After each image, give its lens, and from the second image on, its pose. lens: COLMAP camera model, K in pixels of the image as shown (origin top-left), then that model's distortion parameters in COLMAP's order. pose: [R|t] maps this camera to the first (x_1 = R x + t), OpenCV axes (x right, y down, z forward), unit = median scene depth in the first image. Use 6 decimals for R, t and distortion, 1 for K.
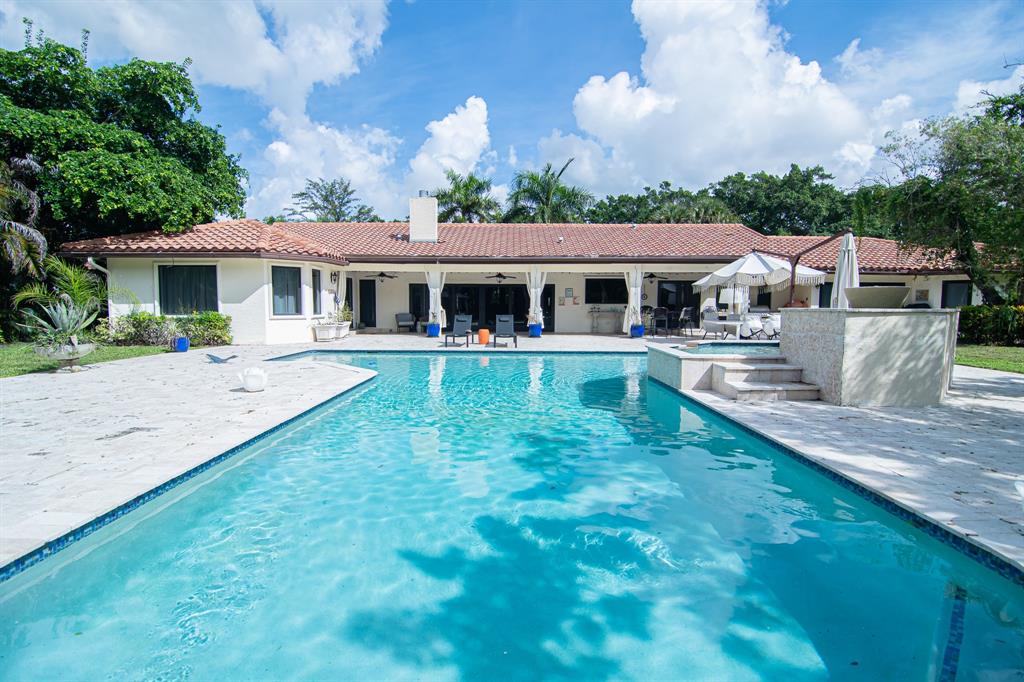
lens RADIAL K [[489.2, 0, 511.1], [0, 489.2, 348.1], [0, 0, 1]] dist [-0.001138, -0.015847]
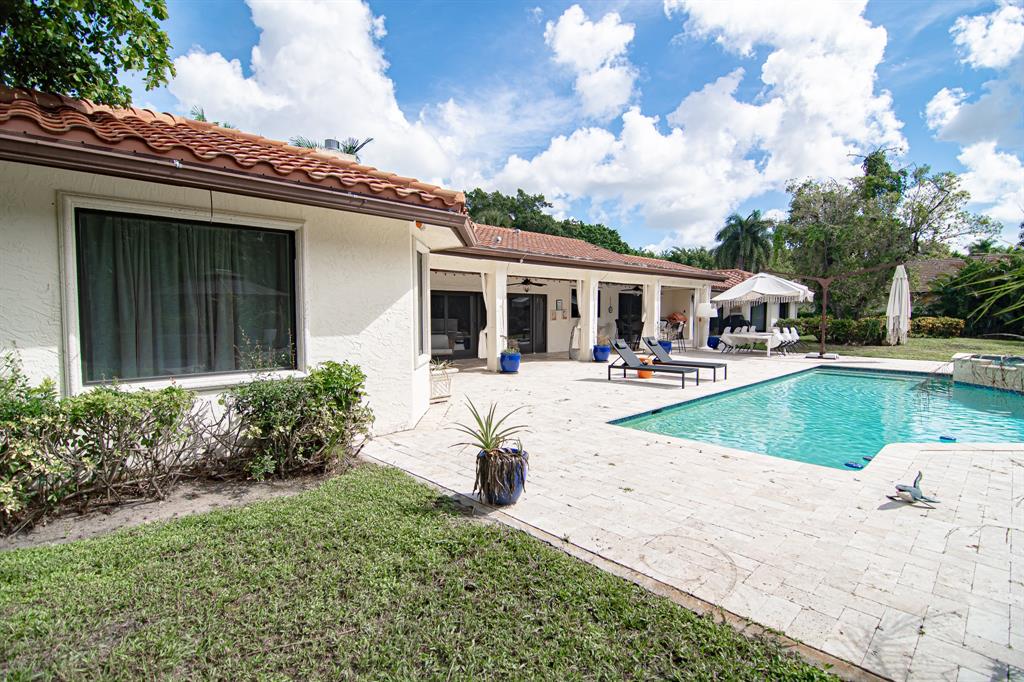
lens RADIAL K [[492.8, 0, 504.0], [0, 492.8, 322.3], [0, 0, 1]] dist [-0.020230, -0.000340]
pose [[0.732125, -0.016727, 0.680965, -0.700096], [0.058681, 0.997531, -0.038587, -0.076132], [-0.678638, 0.068211, 0.731299, 0.604940]]
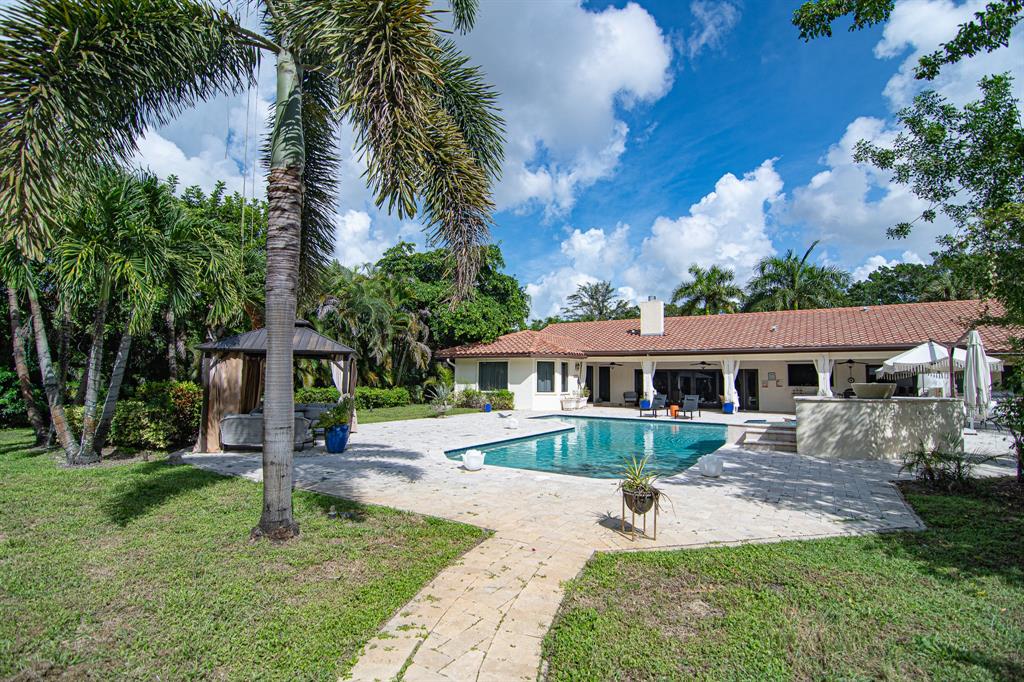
lens RADIAL K [[489.2, 0, 511.1], [0, 489.2, 348.1], [0, 0, 1]] dist [-0.001138, -0.015847]
pose [[0.851386, -0.028744, -0.523751, 0.267857], [-0.051578, 0.989071, -0.138125, 0.014514], [0.521997, 0.144612, 0.840599, -0.386958]]
